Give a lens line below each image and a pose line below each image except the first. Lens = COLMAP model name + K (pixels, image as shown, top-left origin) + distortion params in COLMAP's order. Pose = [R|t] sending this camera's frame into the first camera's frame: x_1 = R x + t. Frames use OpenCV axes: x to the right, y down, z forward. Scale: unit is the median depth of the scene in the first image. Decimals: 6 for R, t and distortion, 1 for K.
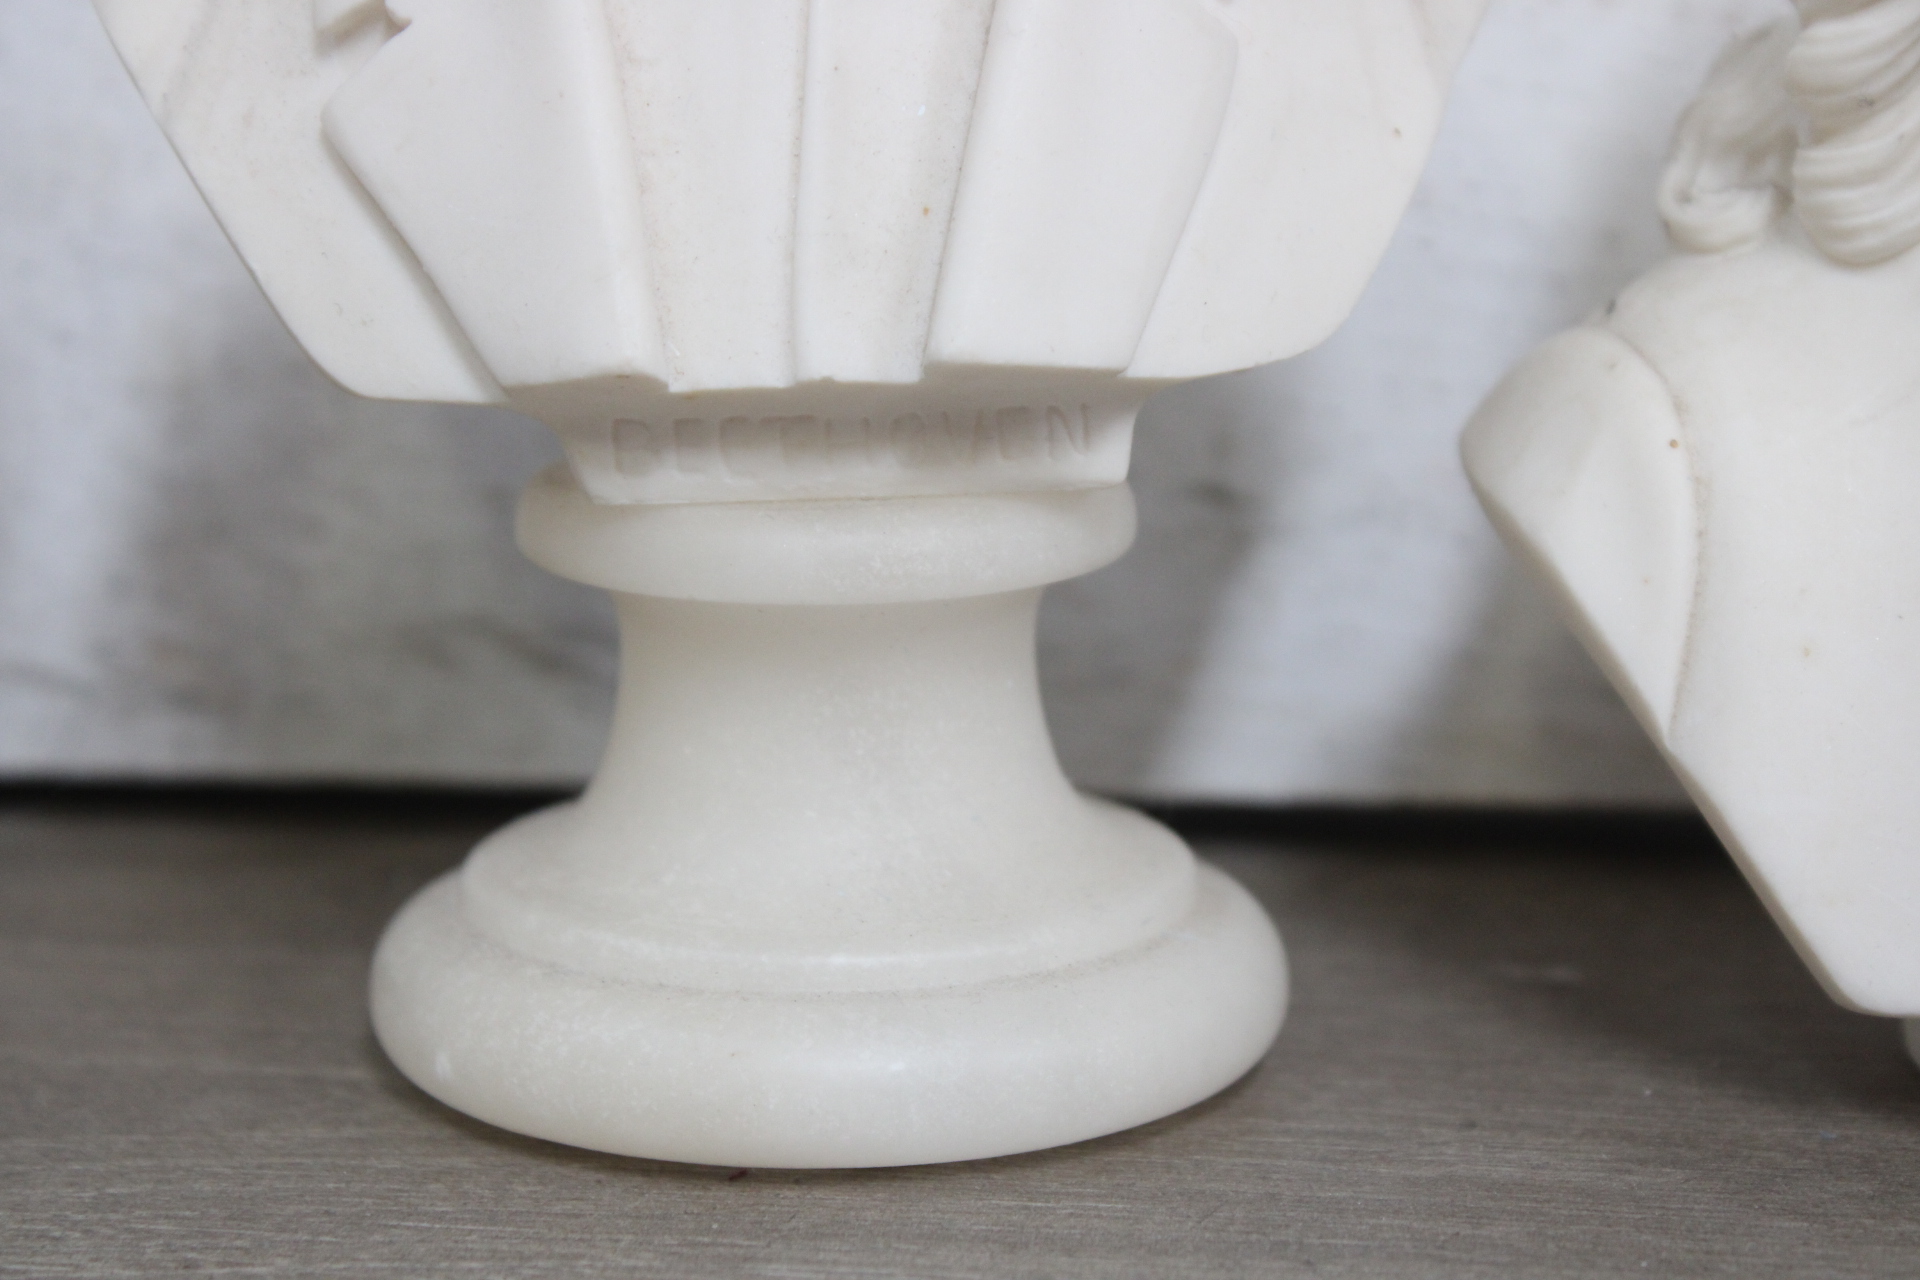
lens RADIAL K [[4598.2, 0, 916.2], [0, 4598.2, 527.5], [0, 0, 1]] dist [0.054274, 0.000000]
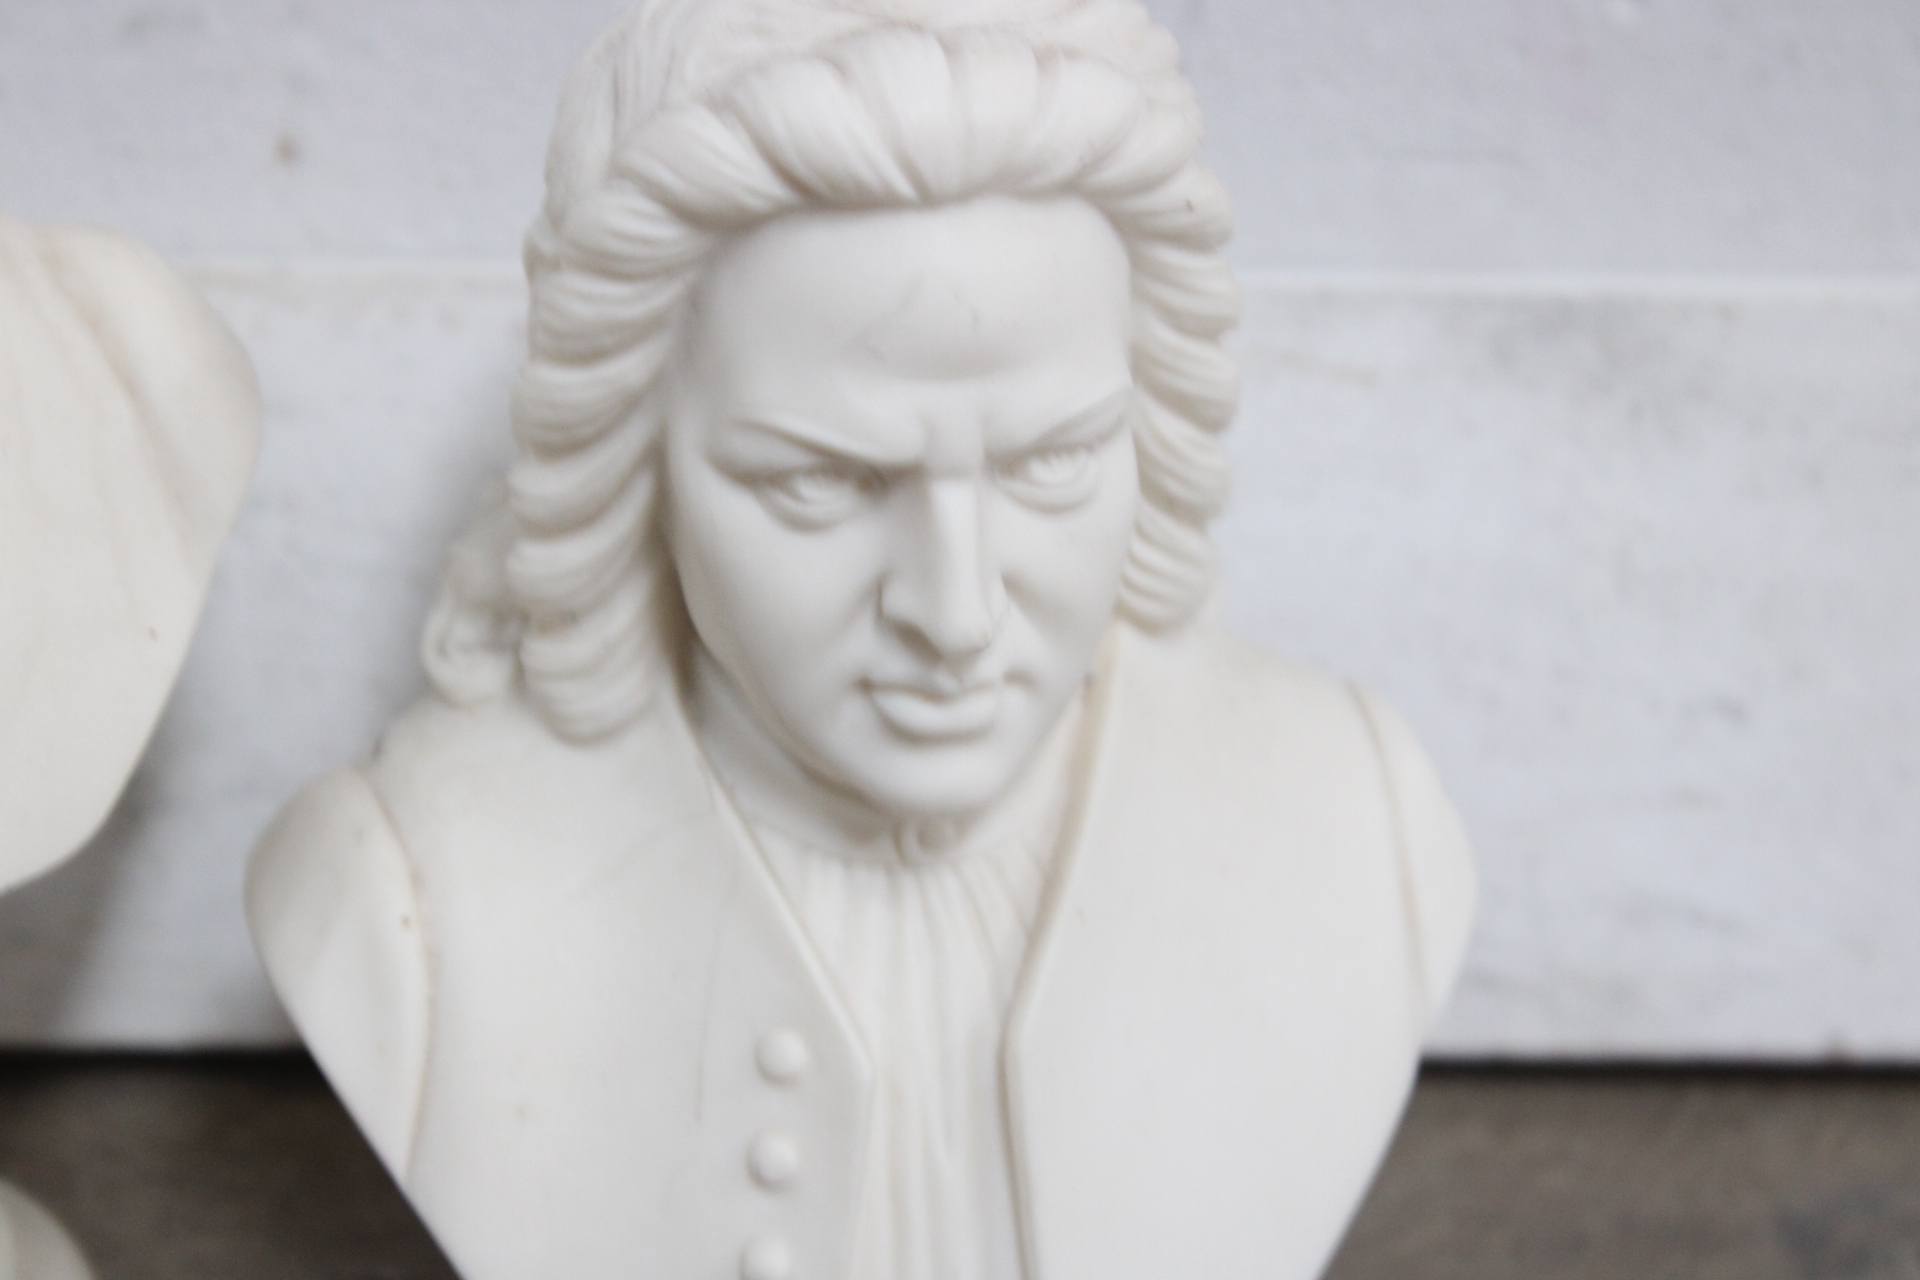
lens RADIAL K [[4598.2, 0, 950.1], [0, 4598.2, 634.9], [0, 0, 1]] dist [0.054274, 0.000000]
pose [[0.991085, -0.029829, 0.129846, 0.152459], [0.008785, 0.987124, 0.159714, -0.262348], [-0.132939, -0.157150, 0.978586, -0.090929]]
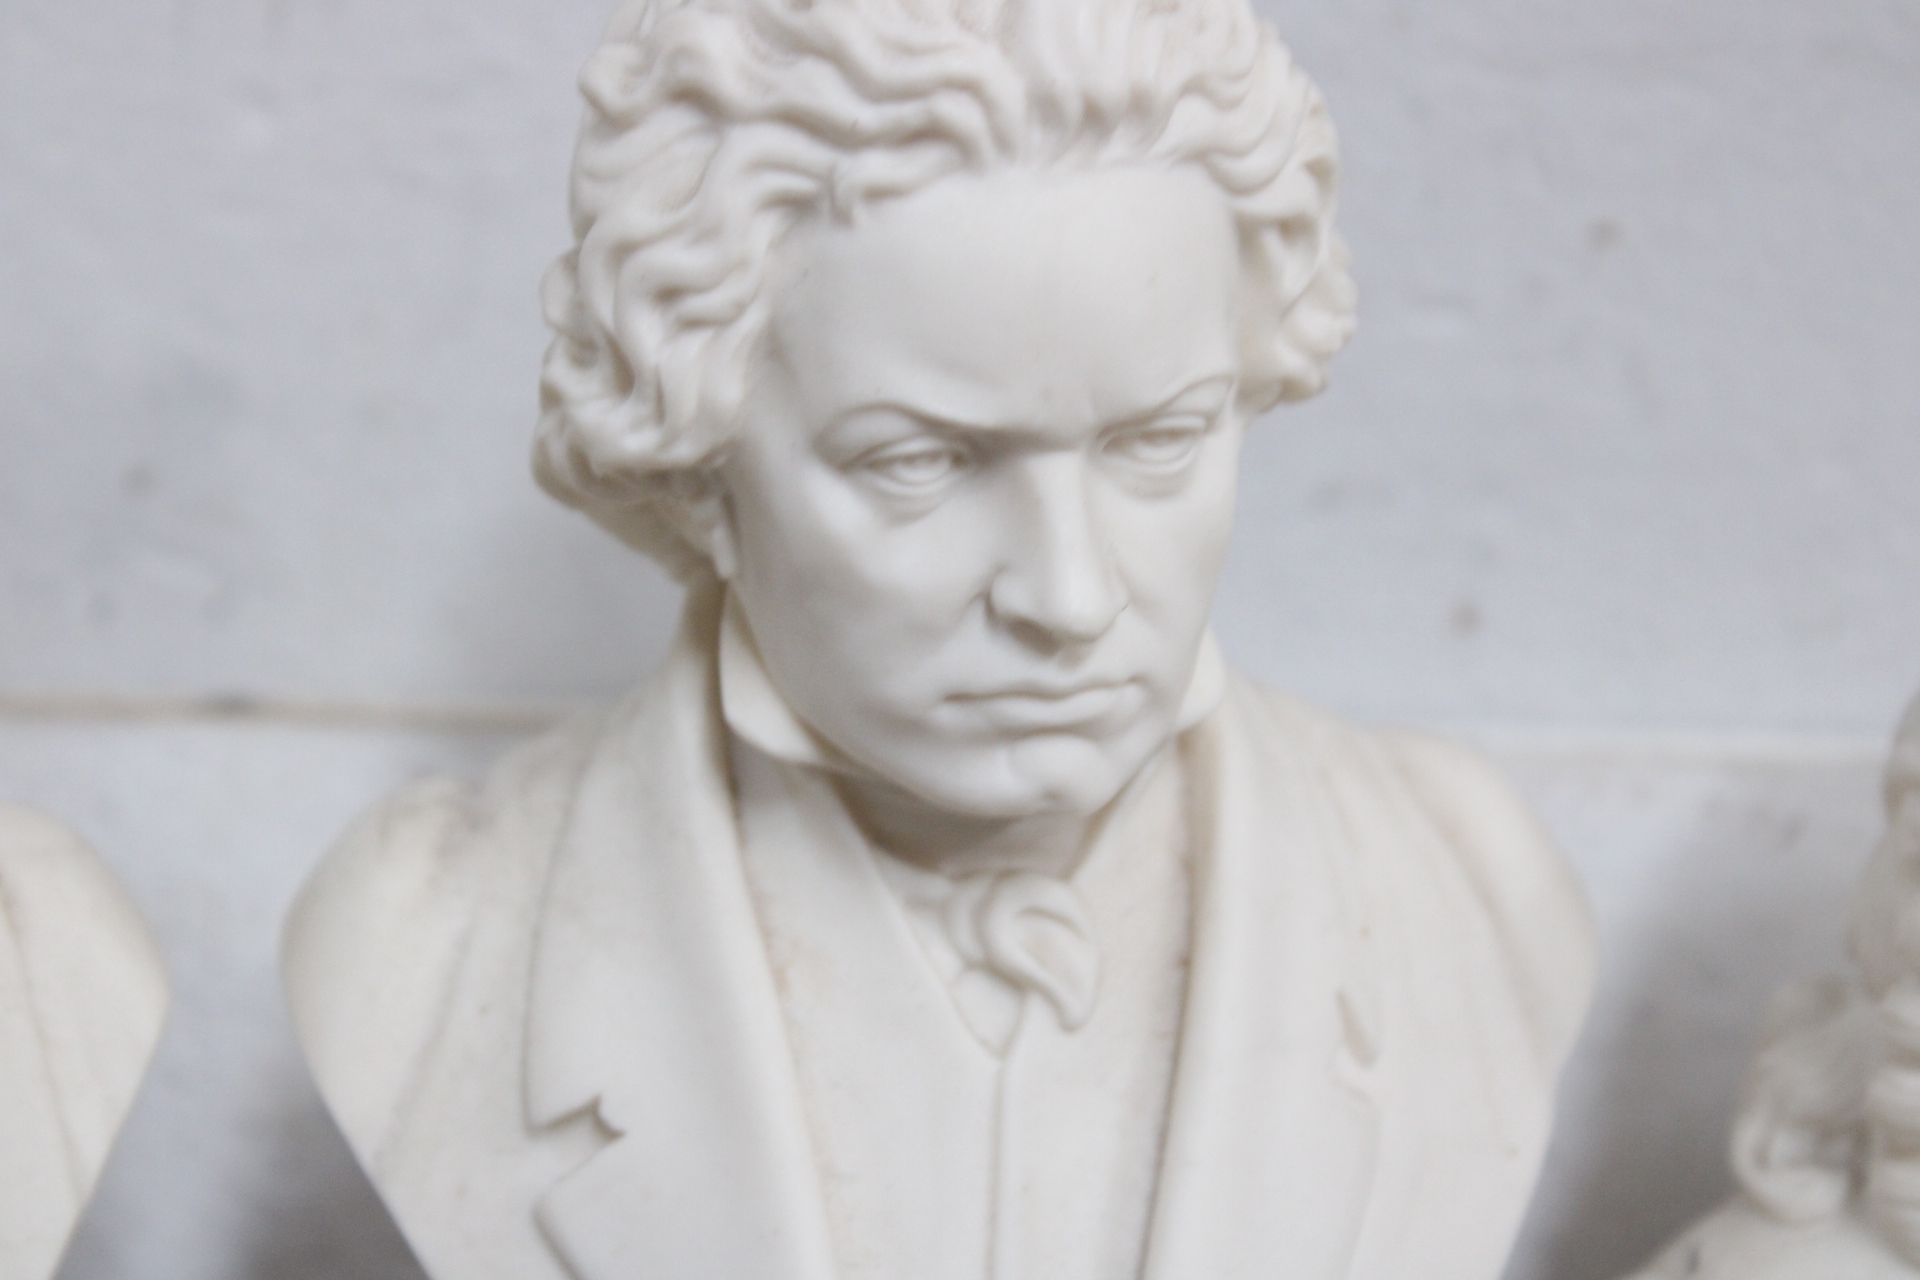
lens RADIAL K [[4598.2, 0, 959.8], [0, 4598.2, 629.4], [0, 0, 1]] dist [0.054274, 0.000000]
pose [[0.997513, -0.006470, 0.070184, -0.102823], [-0.001203, 0.994070, 0.108731, -0.331855], [-0.070471, -0.108545, 0.991591, -0.054501]]
